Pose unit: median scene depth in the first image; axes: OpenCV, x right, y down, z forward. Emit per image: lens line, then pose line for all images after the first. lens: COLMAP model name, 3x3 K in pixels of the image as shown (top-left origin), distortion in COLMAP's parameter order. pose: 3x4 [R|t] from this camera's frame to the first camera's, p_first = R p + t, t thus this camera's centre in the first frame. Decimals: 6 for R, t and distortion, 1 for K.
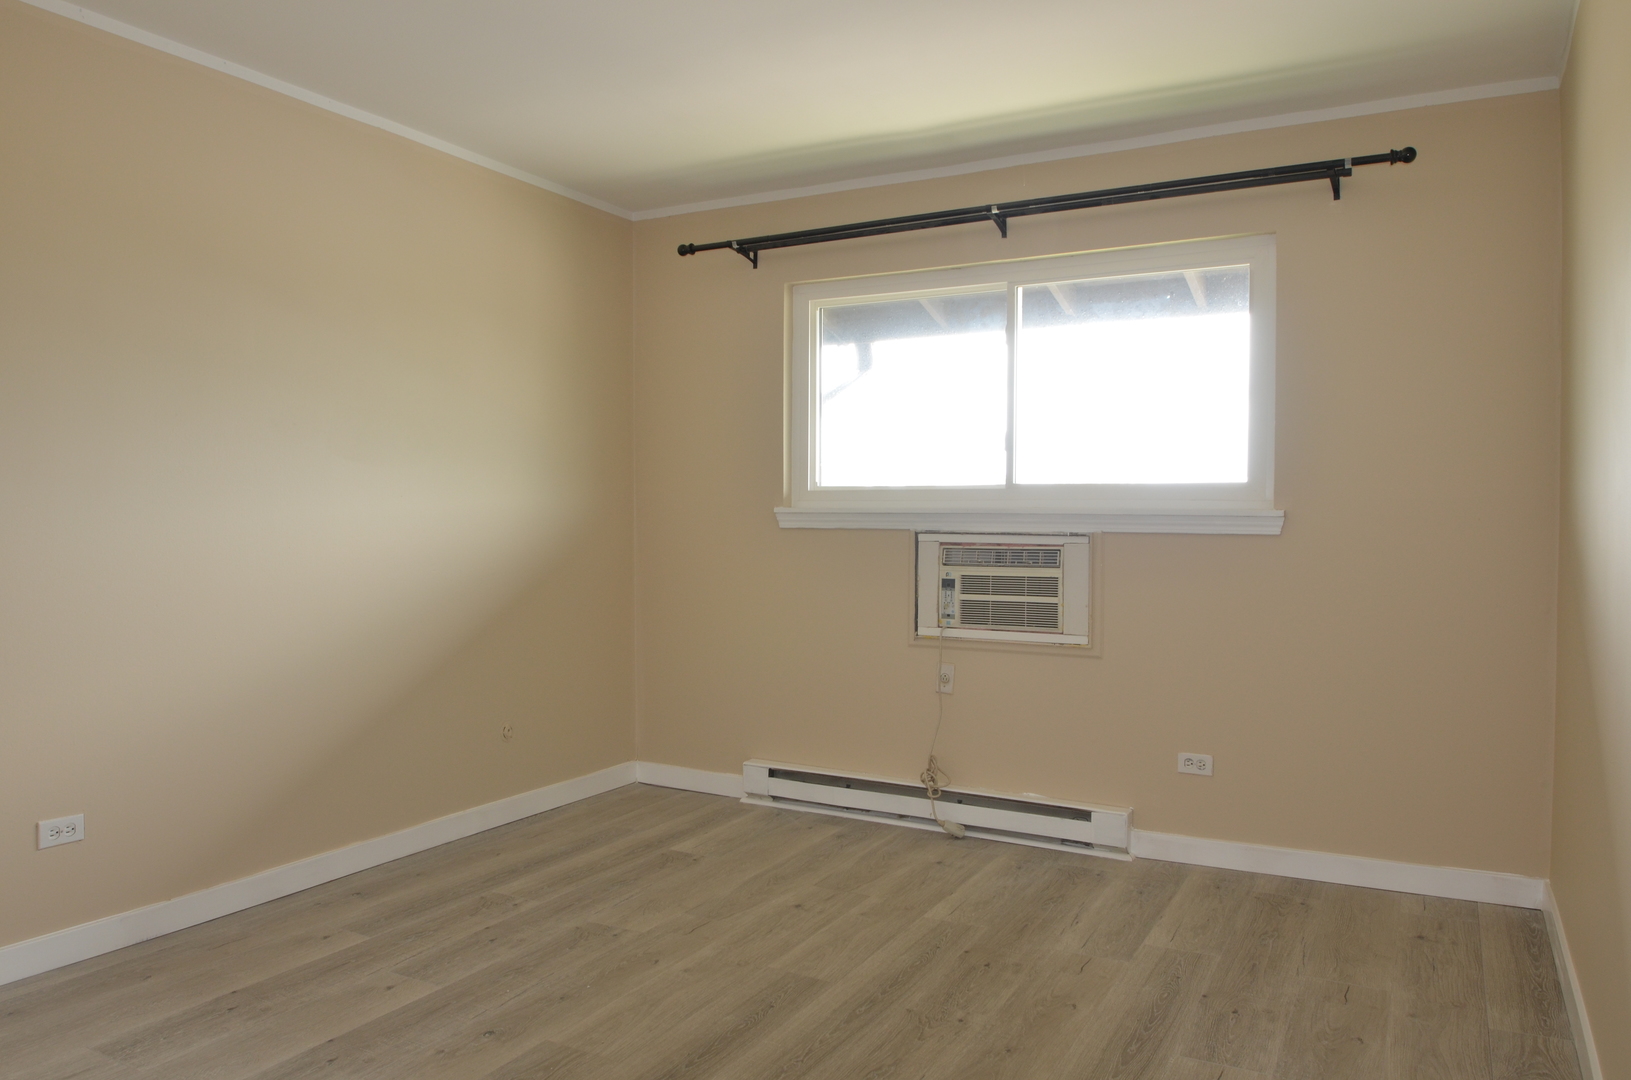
lens RADIAL K [[1141.3, 0, 815.5], [0, 1141.3, 540.0], [0, 0, 1]] dist [0.007575, -0.051867]
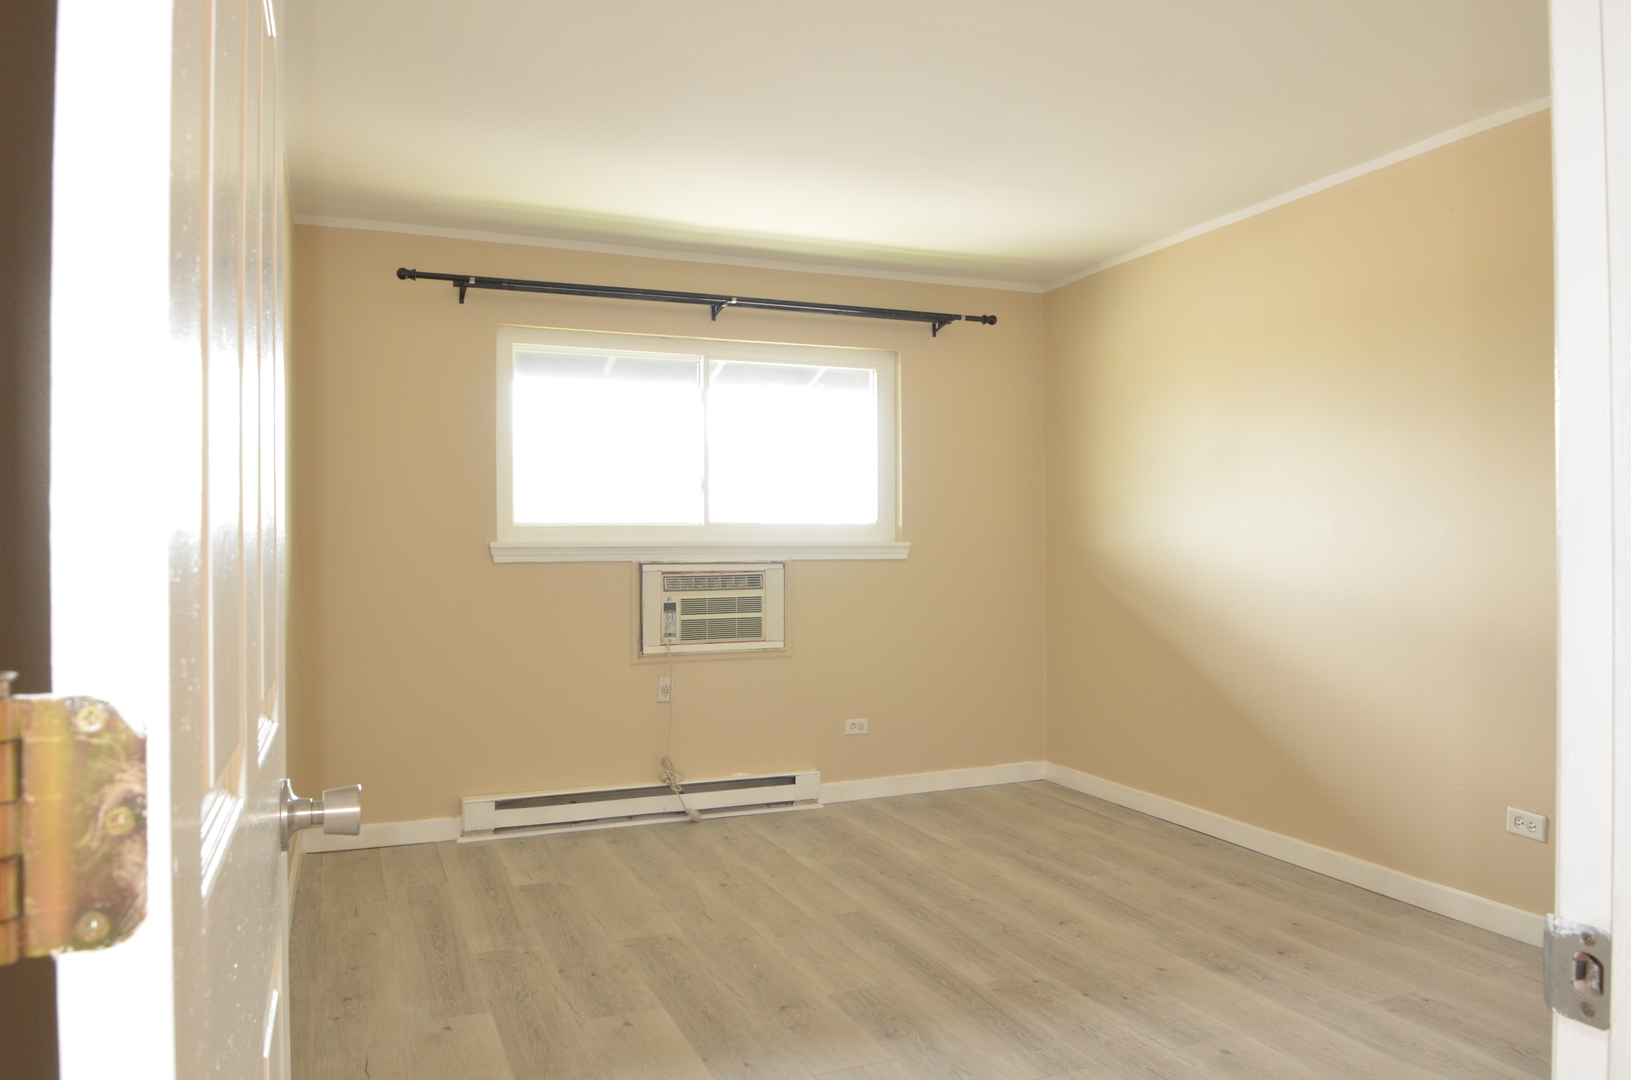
lens RADIAL K [[1141.3, 0, 815.5], [0, 1141.3, 540.0], [0, 0, 1]] dist [0.007575, -0.051867]
pose [[0.626088, -0.004596, 0.779739, -0.735182], [0.026095, 0.999546, -0.015061, -0.009171], [-0.779316, 0.029777, 0.625924, 0.161403]]
